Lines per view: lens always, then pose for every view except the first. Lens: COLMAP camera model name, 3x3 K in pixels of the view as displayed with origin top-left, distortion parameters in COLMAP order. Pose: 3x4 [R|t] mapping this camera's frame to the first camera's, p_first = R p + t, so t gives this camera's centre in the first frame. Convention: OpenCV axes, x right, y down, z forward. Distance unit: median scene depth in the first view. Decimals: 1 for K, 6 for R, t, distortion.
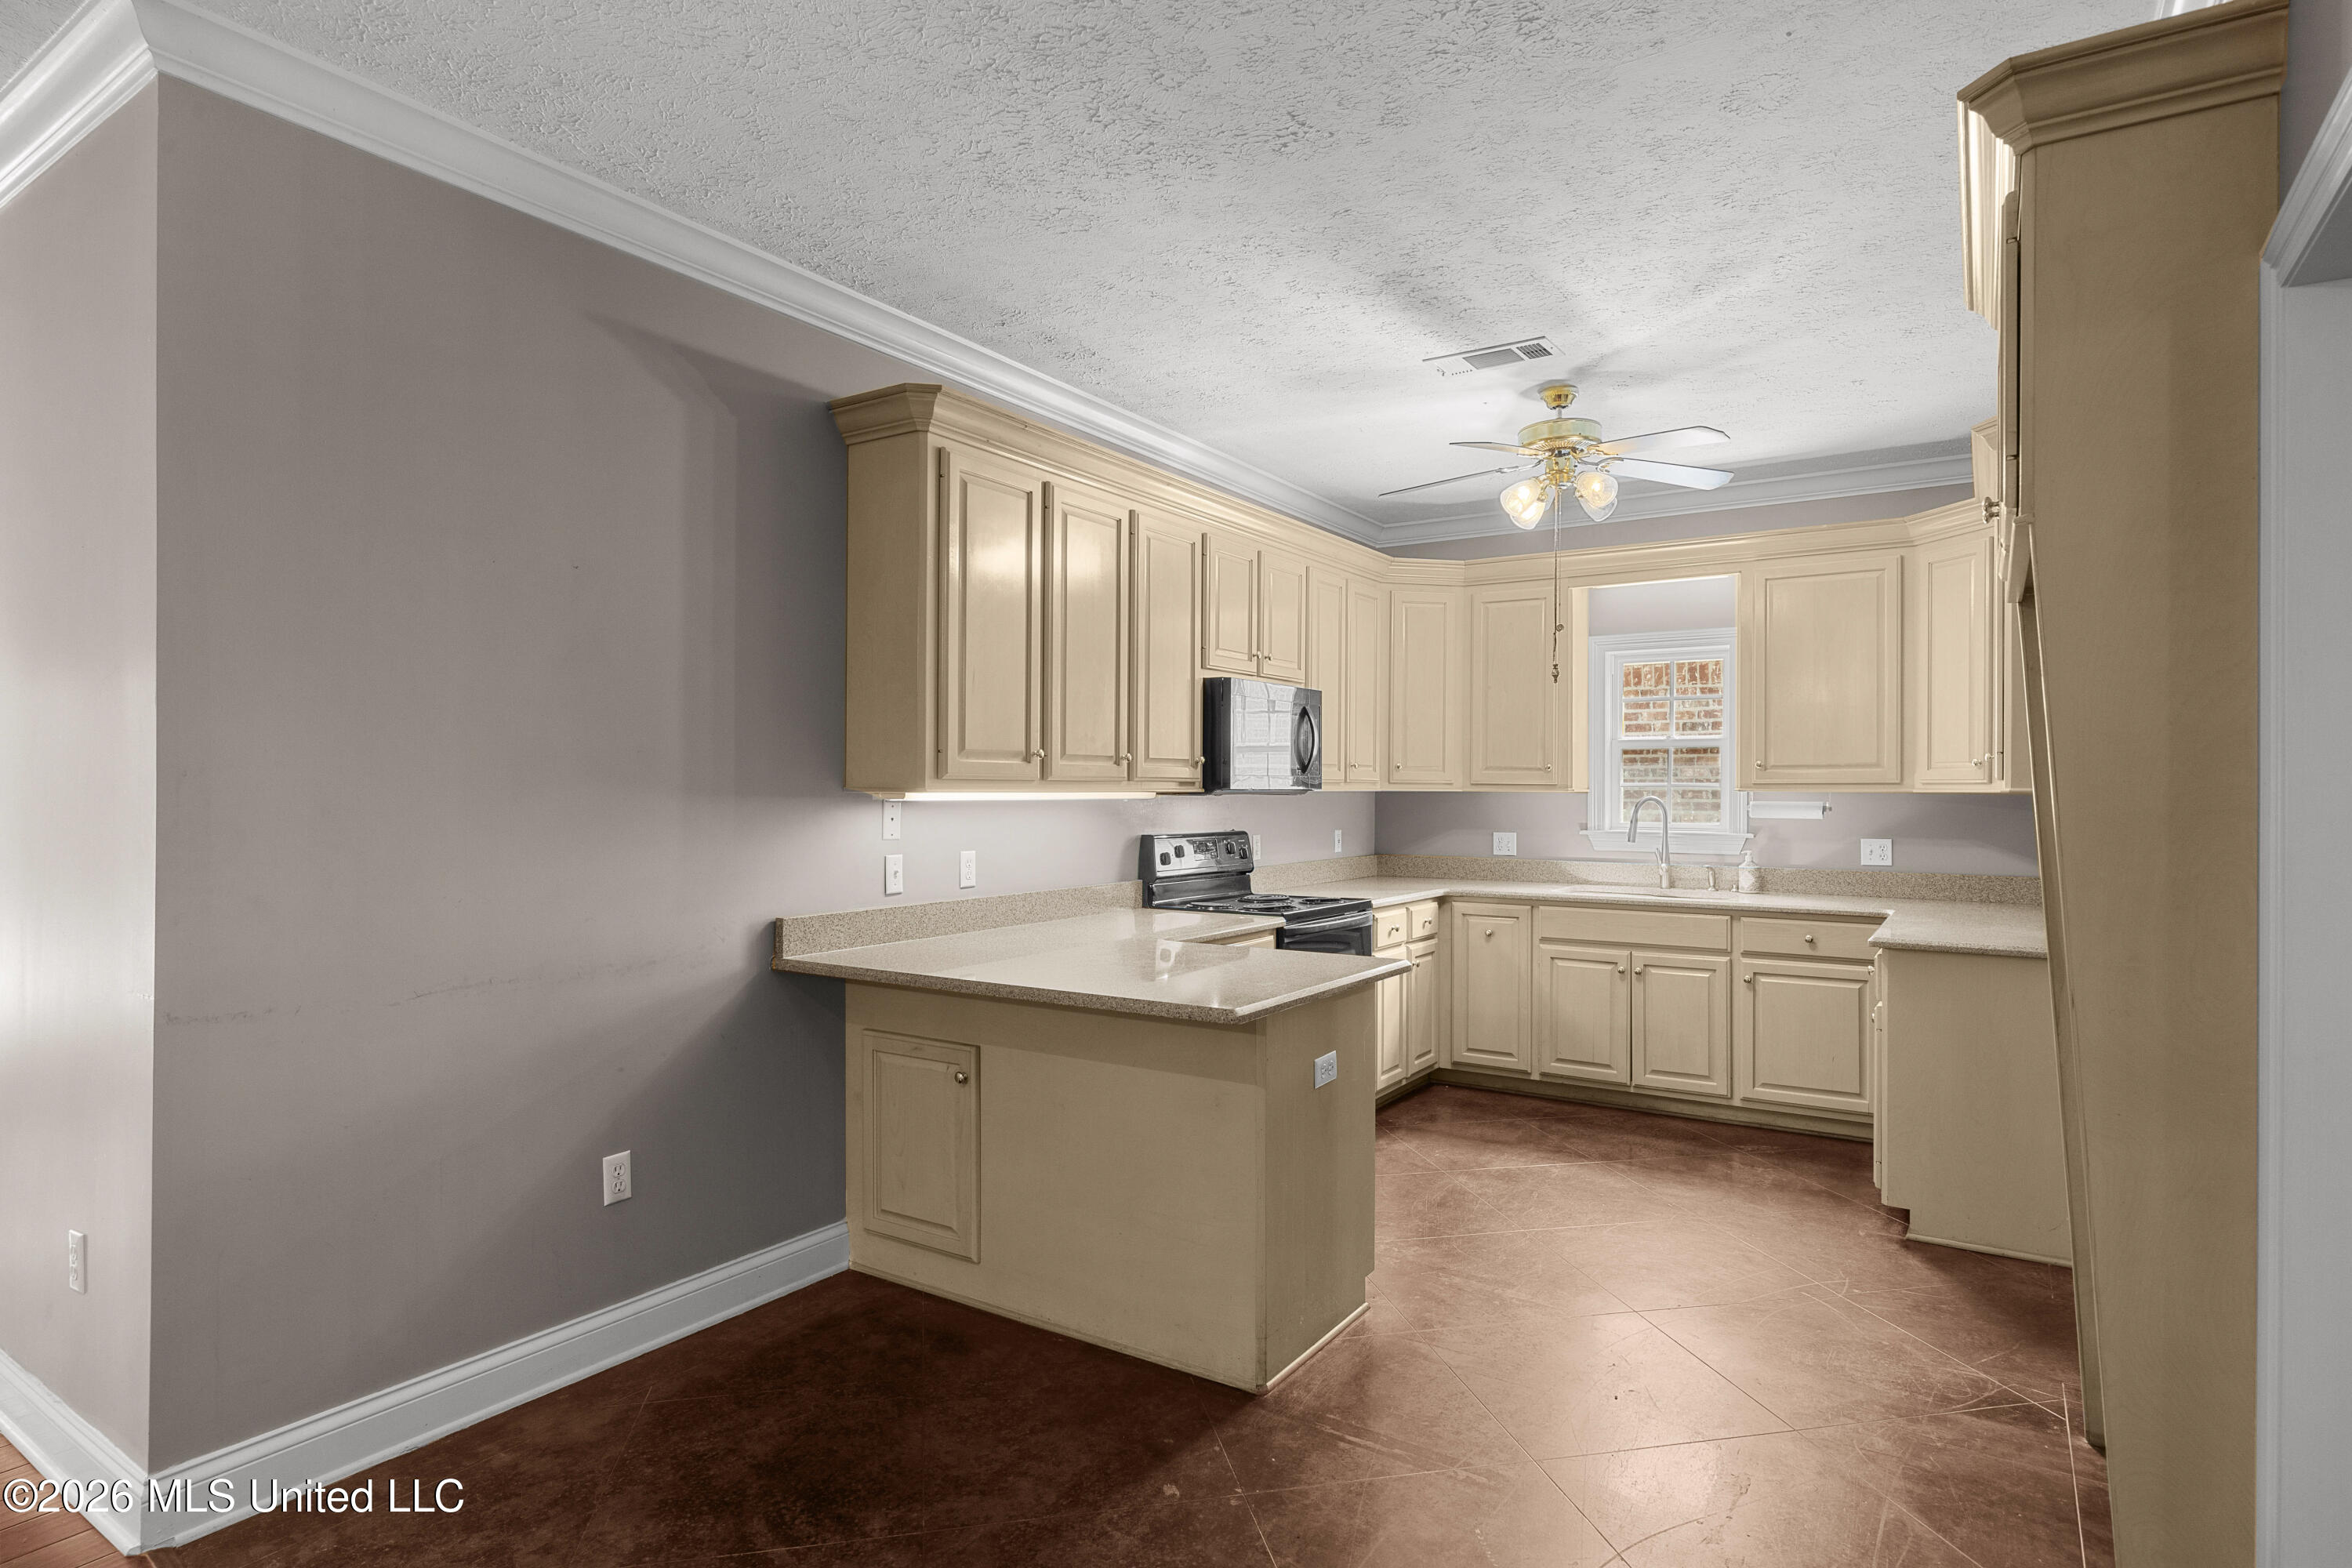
lens RADIAL K [[1237.6, 0, 1179.1], [0, 1237.6, 786.6], [0, 0, 1]] dist [-0.002847, 0.000476]
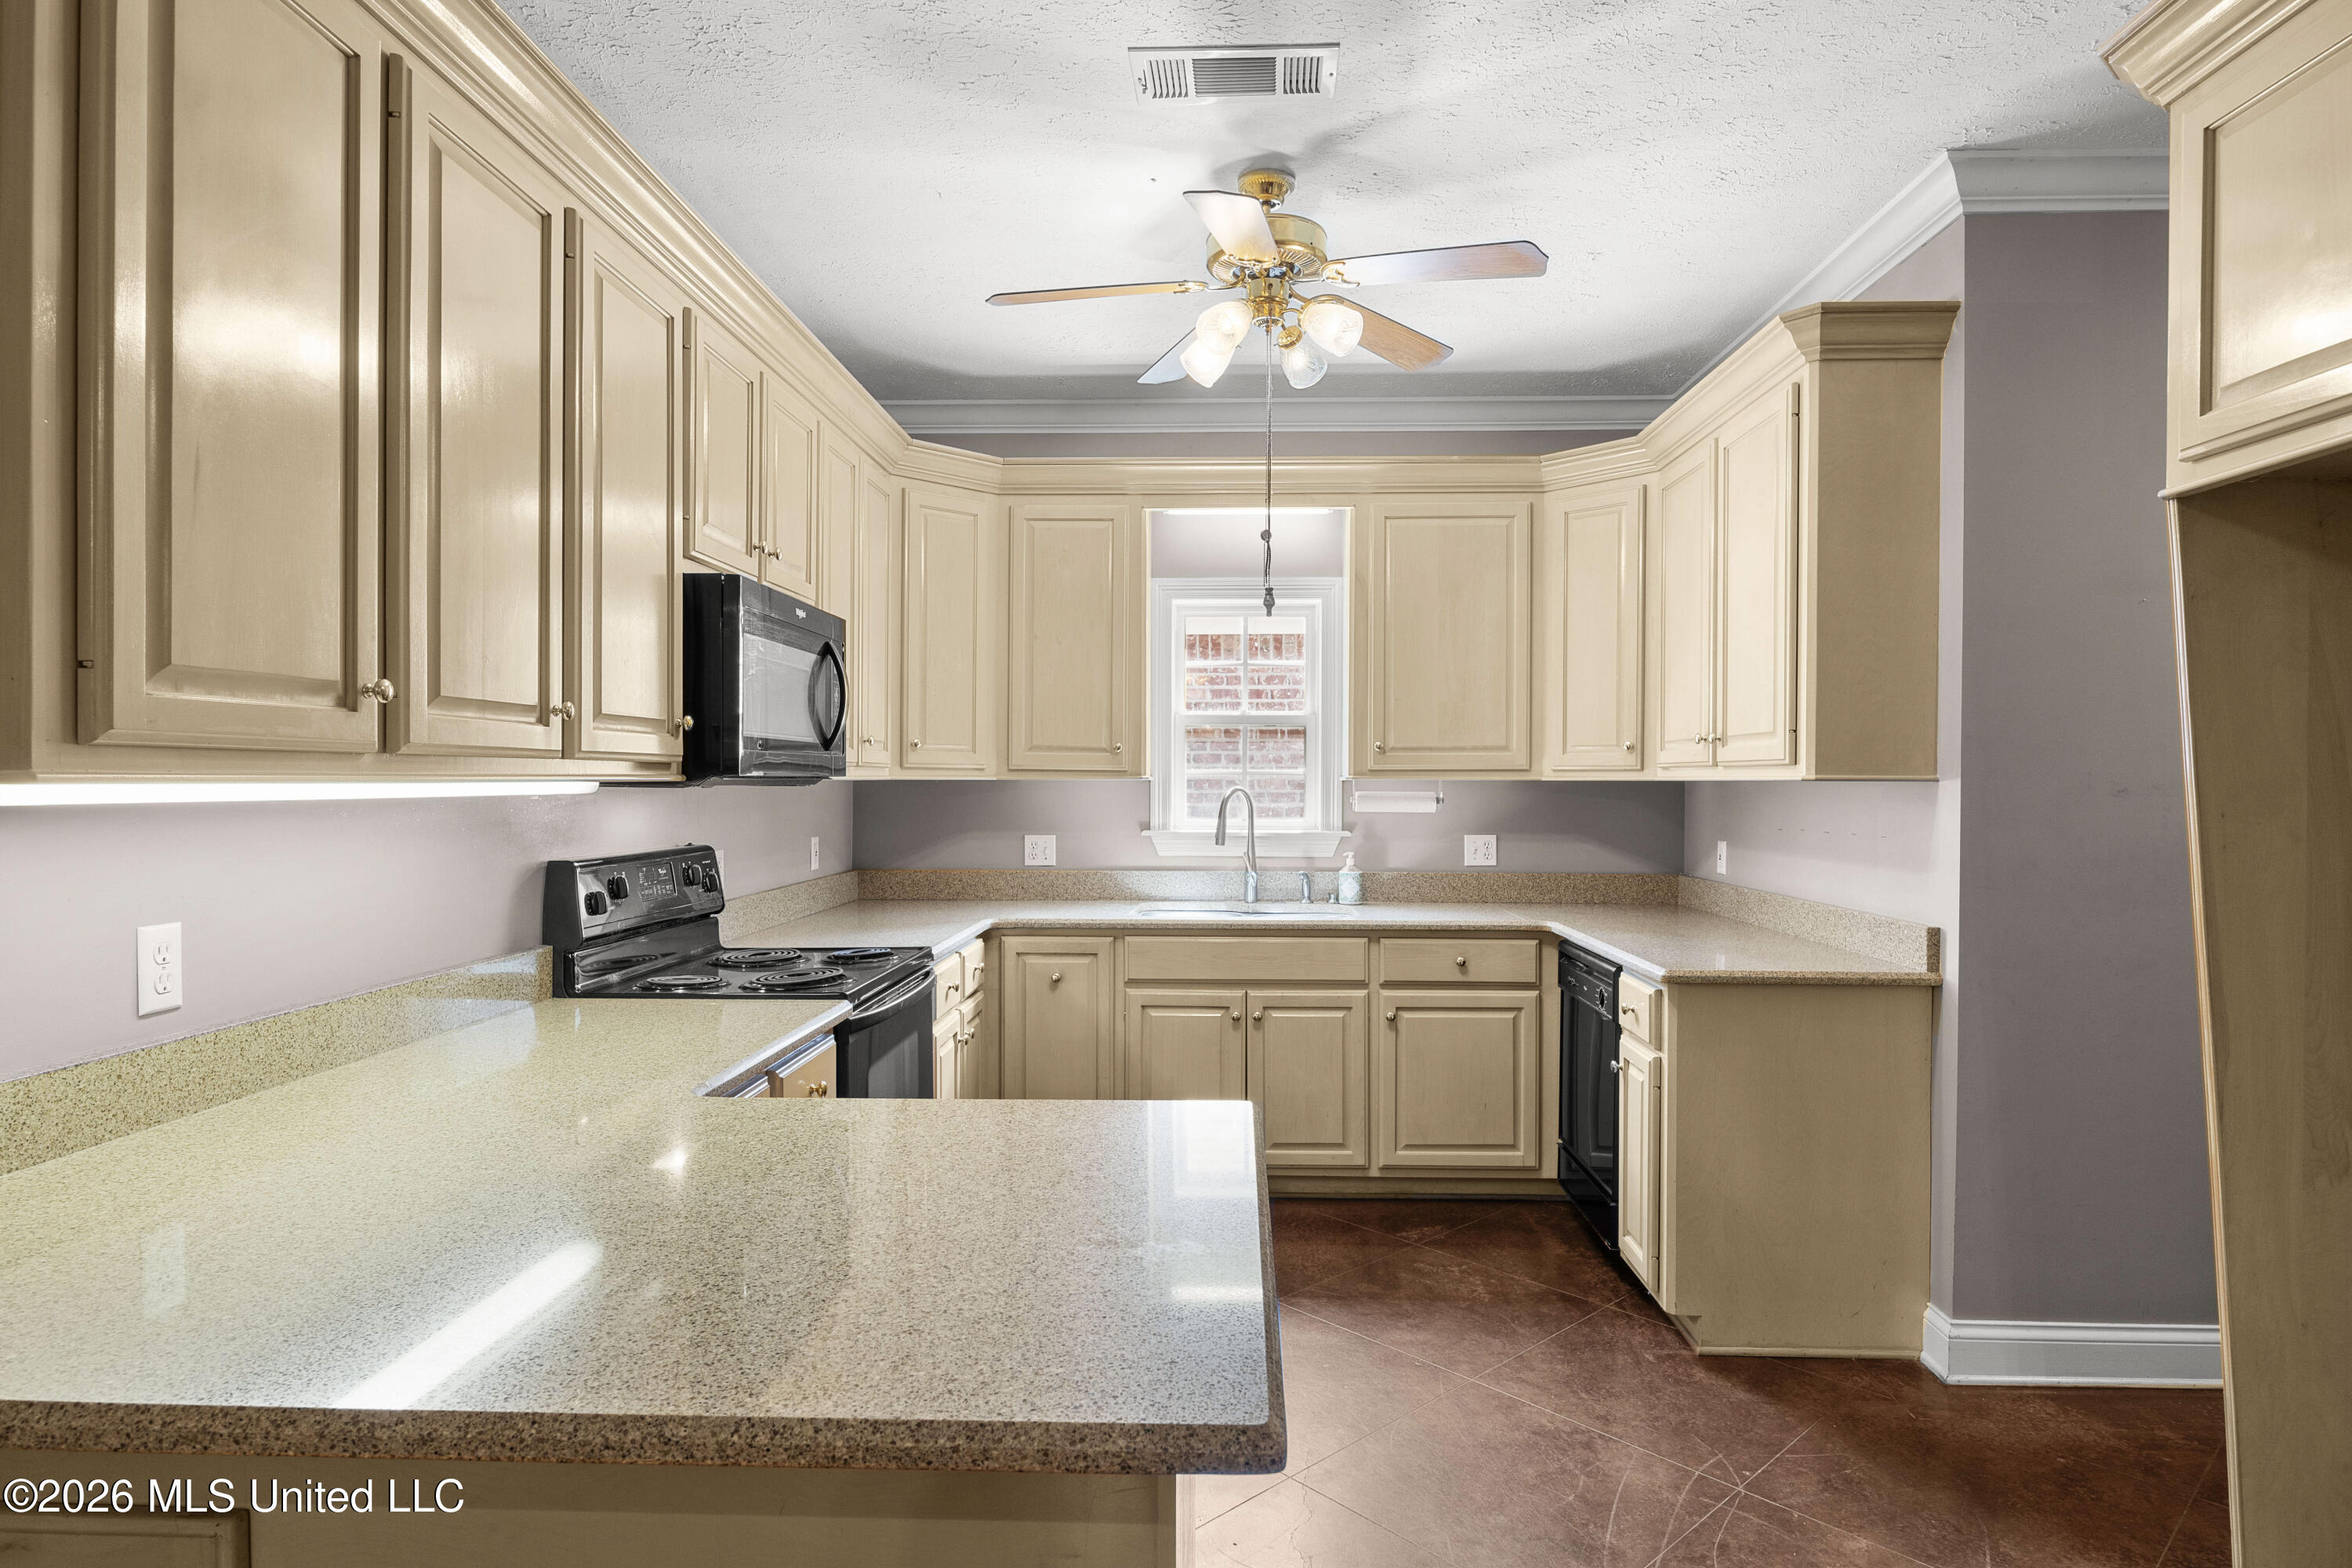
lens RADIAL K [[1288.1, 0, 1185.1], [0, 1288.1, 793.1], [0, 0, 1]] dist [-0.008734, -0.003074]
pose [[0.854001, -0.005747, 0.520239, -0.079408], [-0.001578, 0.999906, 0.013637, 0.001492], [-0.520268, -0.012467, 0.853912, 0.363126]]
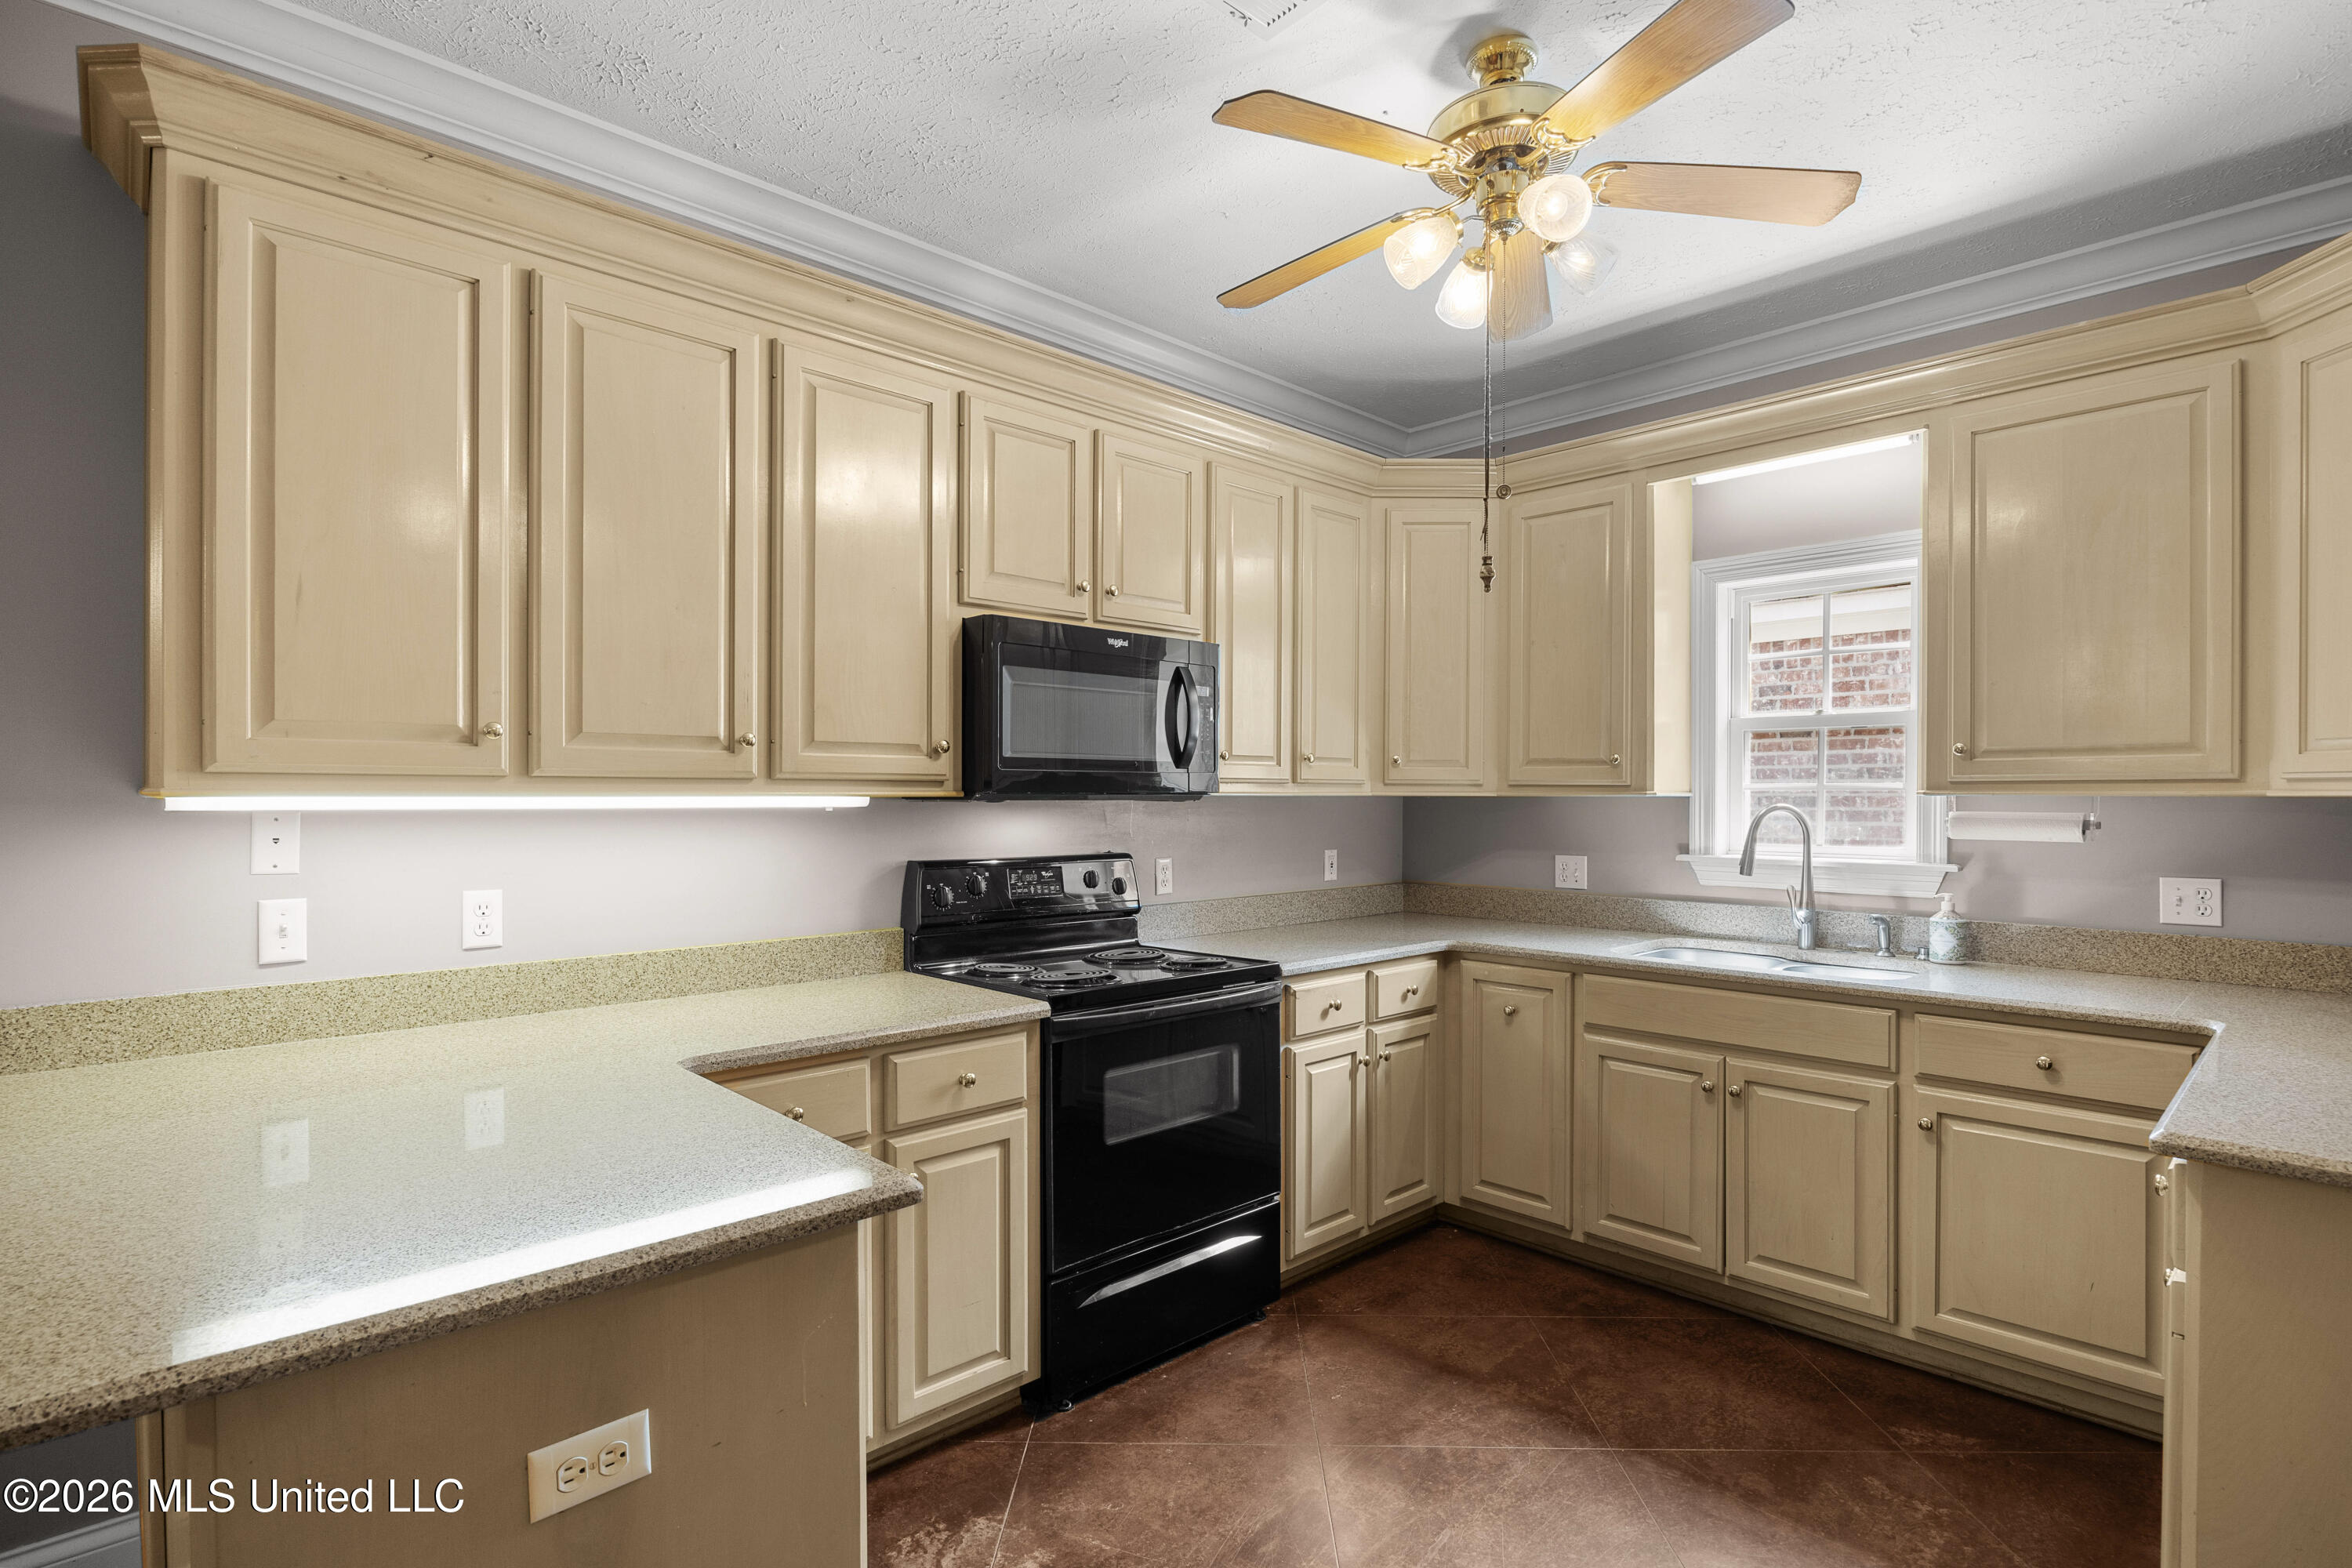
lens RADIAL K [[1133.0, 0, 1188.5], [0, 1133.0, 800.9], [0, 0, 1]] dist [-0.015846, 0.001039]
pose [[0.974723, -0.000116, -0.223416, 0.241618], [0.001441, 0.999982, 0.005769, 0.003206], [0.223411, -0.005945, 0.974706, 0.415425]]
